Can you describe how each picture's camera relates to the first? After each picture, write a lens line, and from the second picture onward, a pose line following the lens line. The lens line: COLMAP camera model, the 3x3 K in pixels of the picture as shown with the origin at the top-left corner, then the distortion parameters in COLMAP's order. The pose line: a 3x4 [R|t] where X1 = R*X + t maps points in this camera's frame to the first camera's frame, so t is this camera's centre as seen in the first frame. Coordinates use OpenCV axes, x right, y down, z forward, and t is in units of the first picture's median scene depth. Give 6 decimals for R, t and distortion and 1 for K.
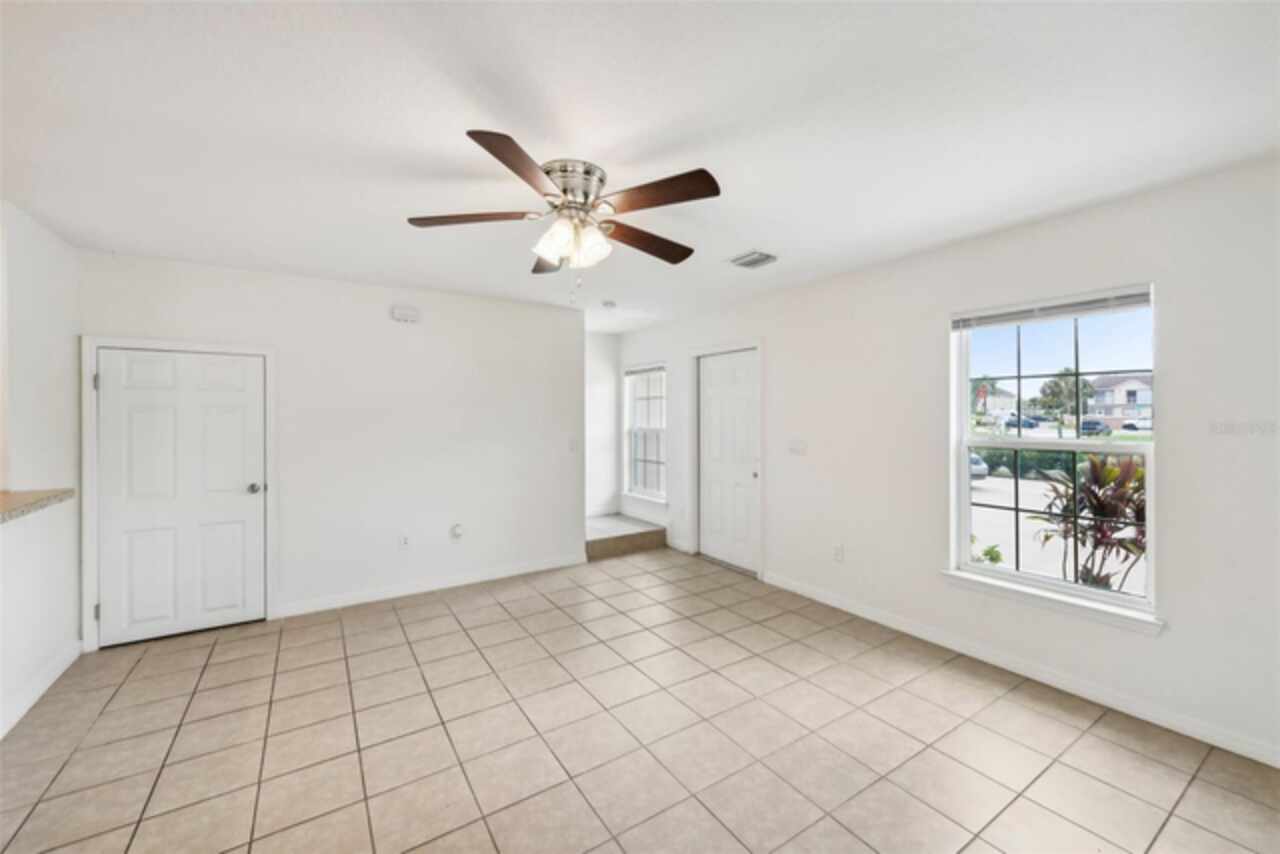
lens RADIAL K [[505.9, 0, 645.3], [0, 505.9, 419.8], [0, 0, 1]] dist [0.022872, -0.009950]
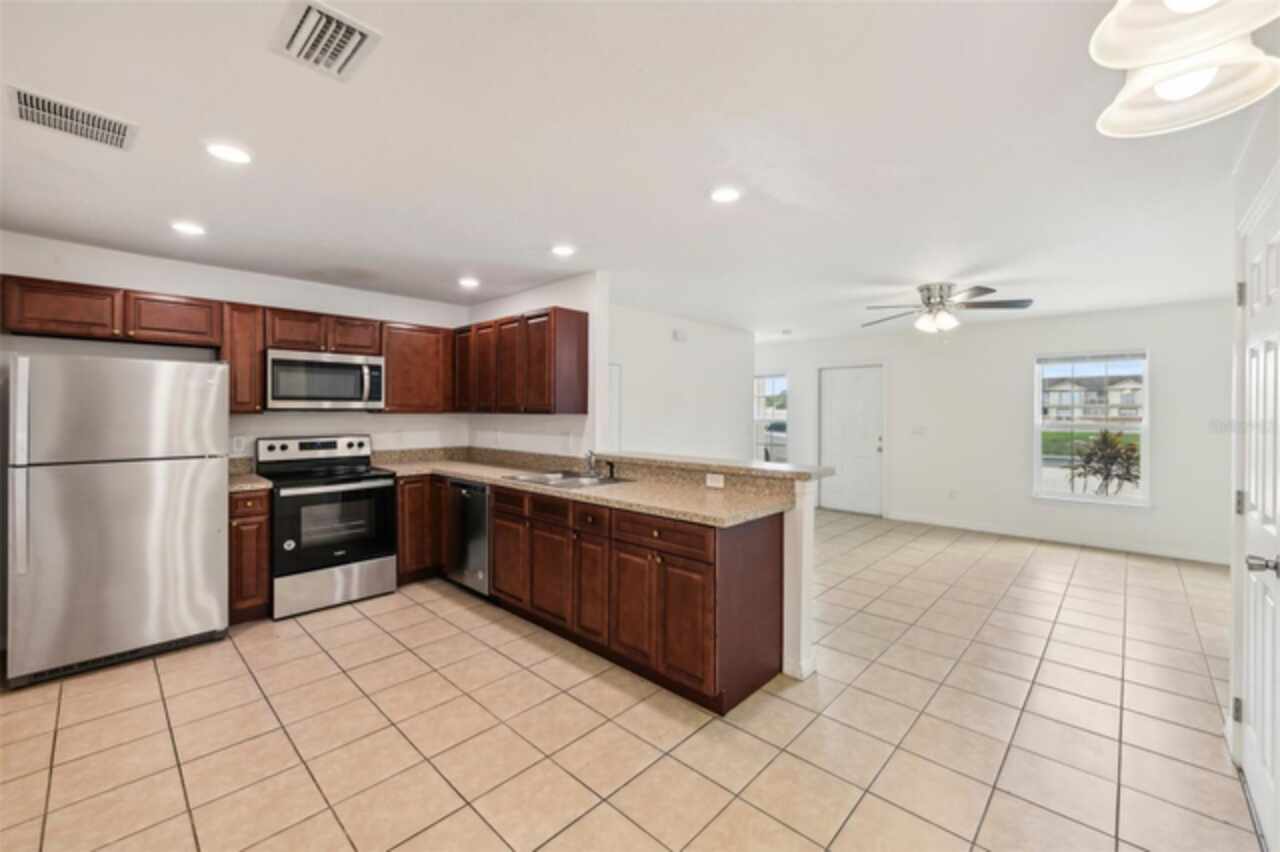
lens RADIAL K [[514.4, 0, 654.9], [0, 514.4, 410.1], [0, 0, 1]] dist [0.005682, -0.000405]
pose [[0.972097, 0.006816, 0.234481, -0.868545], [-0.004691, 0.999943, -0.009617, 0.011088], [-0.234533, 0.008249, 0.972073, -0.359394]]
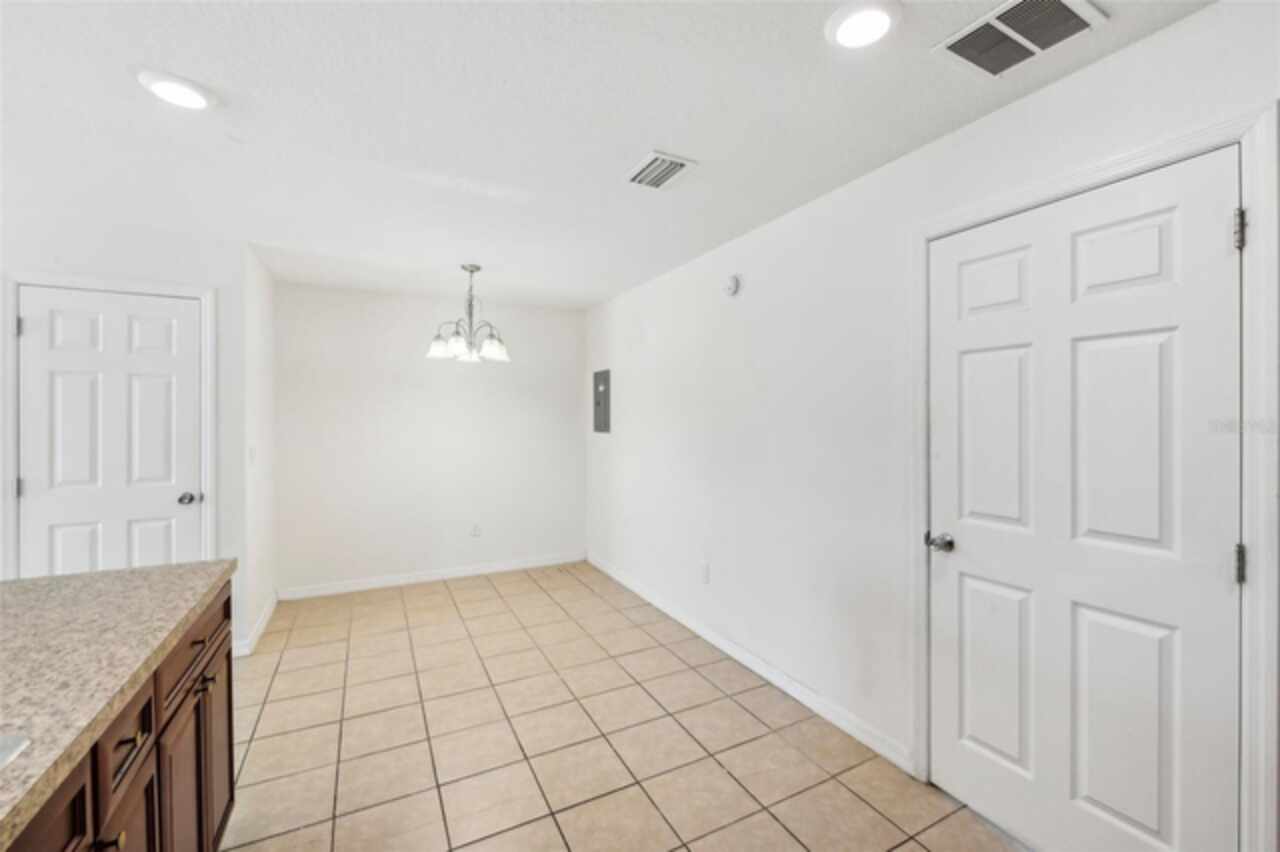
lens RADIAL K [[529.7, 0, 654.0], [0, 529.7, 419.6], [0, 0, 1]] dist [-0.002327, -0.000436]
pose [[-0.995911, 0.005431, 0.090180, -1.050690], [0.006324, 0.999934, 0.009619, 0.005960], [-0.090122, 0.010150, -0.995879, 0.561808]]
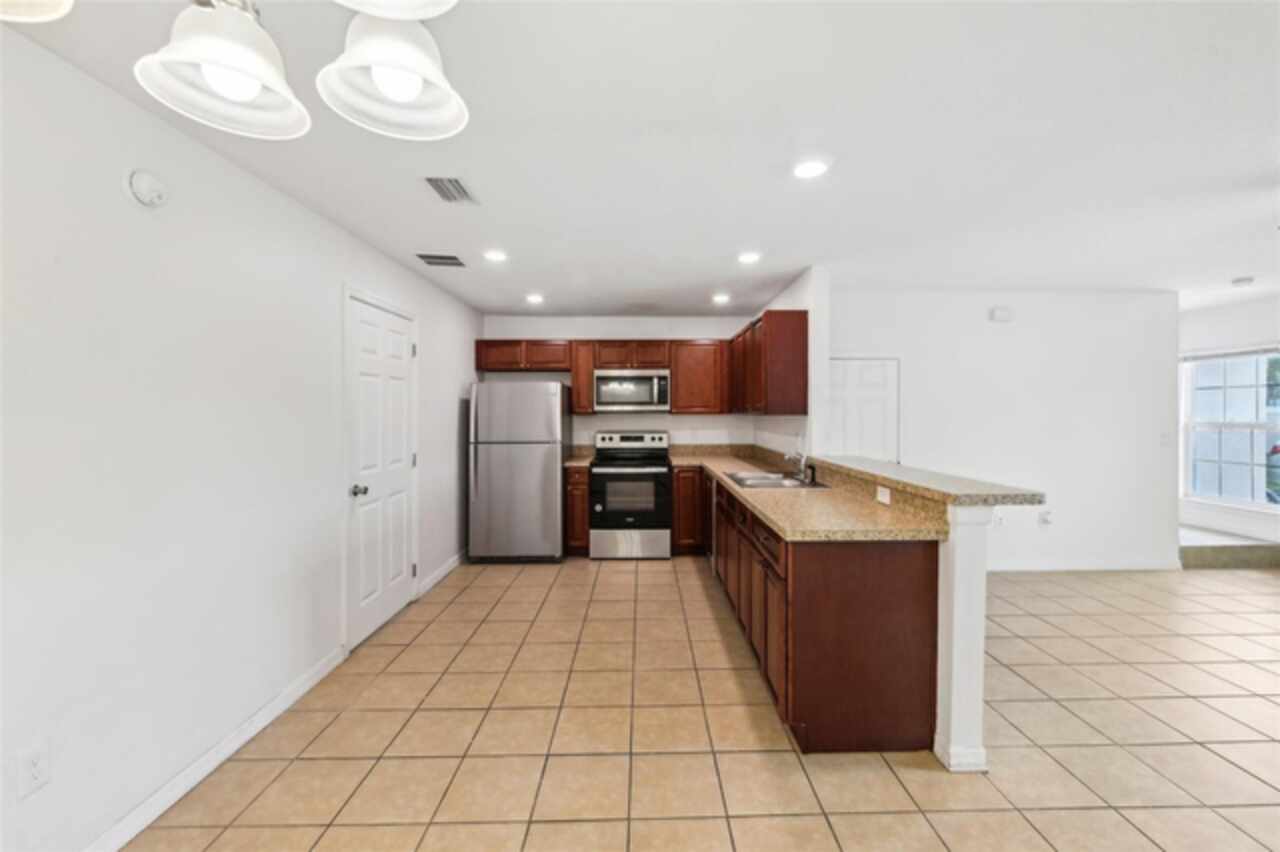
lens RADIAL K [[514.6, 0, 657.3], [0, 514.6, 409.3], [0, 0, 1]] dist [-0.001453, -0.000331]
pose [[0.847156, -0.000168, -0.531344, -0.507724], [-0.004655, 0.999959, -0.007739, 0.007704], [0.531324, 0.009030, 0.847121, -0.330986]]
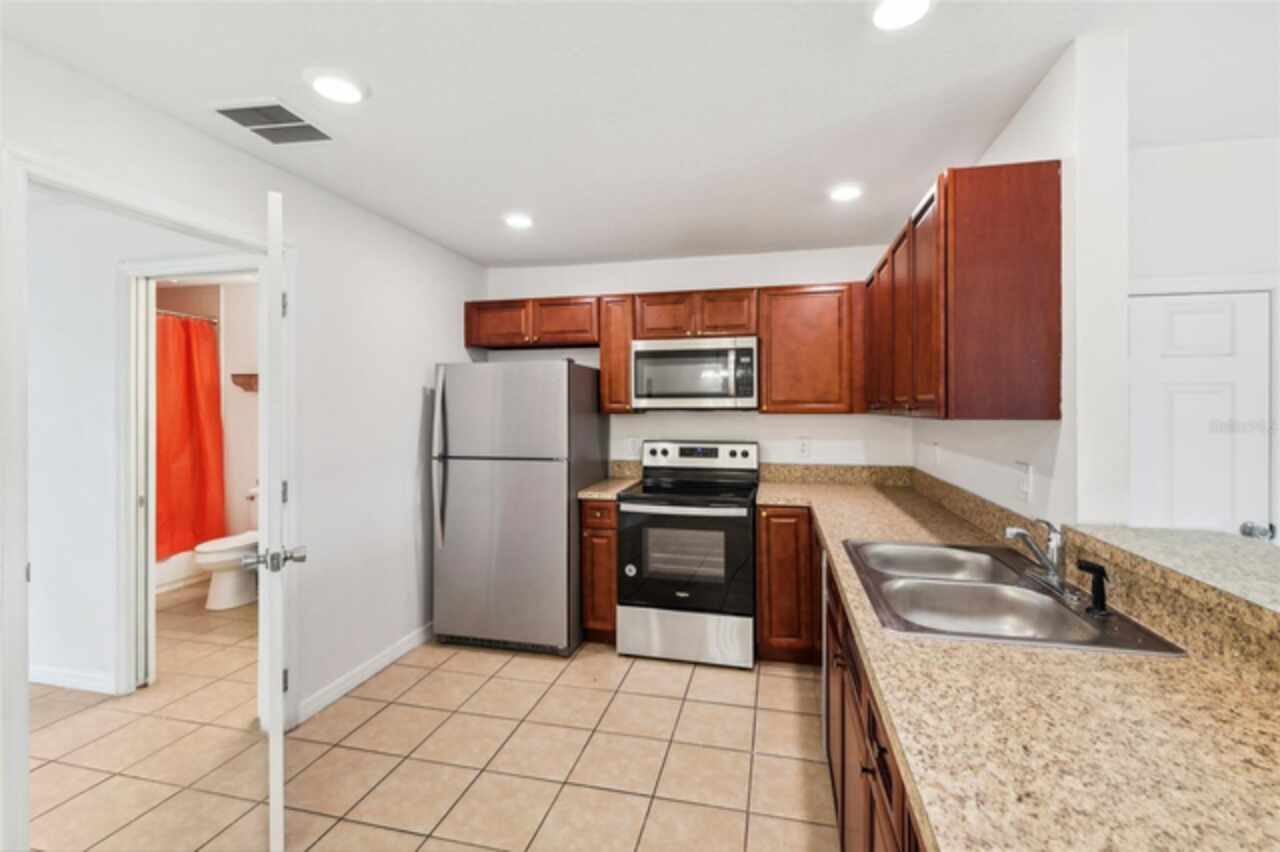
lens RADIAL K [[547.5, 0, 654.8], [0, 547.5, 406.5], [0, 0, 1]] dist [-0.010404, -0.000221]
pose [[0.691271, 0.002660, -0.722591, -0.685596], [-0.005943, 0.999980, -0.002004, 0.002245], [0.722571, 0.005680, 0.691273, 0.103290]]
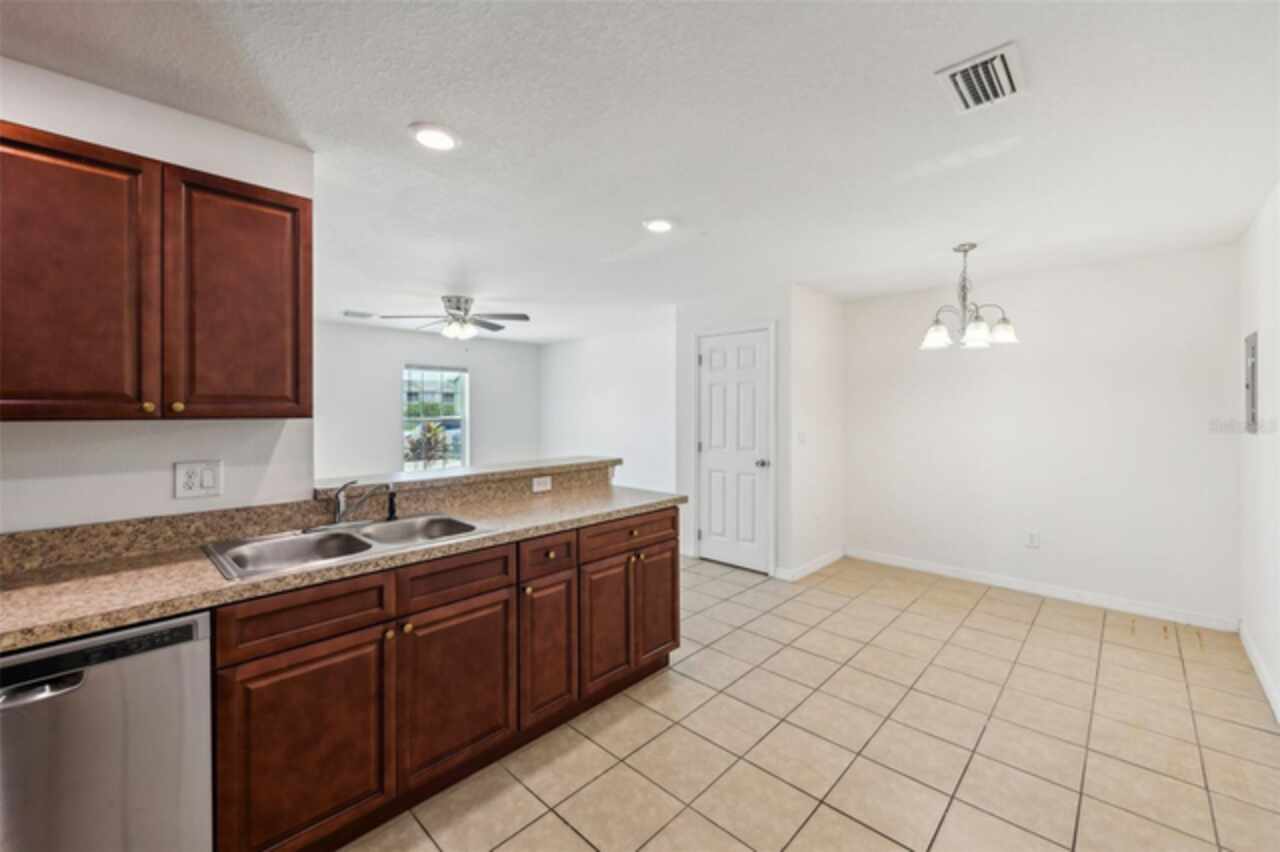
lens RADIAL K [[514.4, 0, 654.9], [0, 514.4, 410.1], [0, 0, 1]] dist [0.005682, -0.000405]
pose [[-0.239533, 0.002885, 0.970884, -1.323573], [0.007039, 0.999974, -0.001235, 0.007488], [-0.970863, 0.006538, -0.239547, 0.366118]]
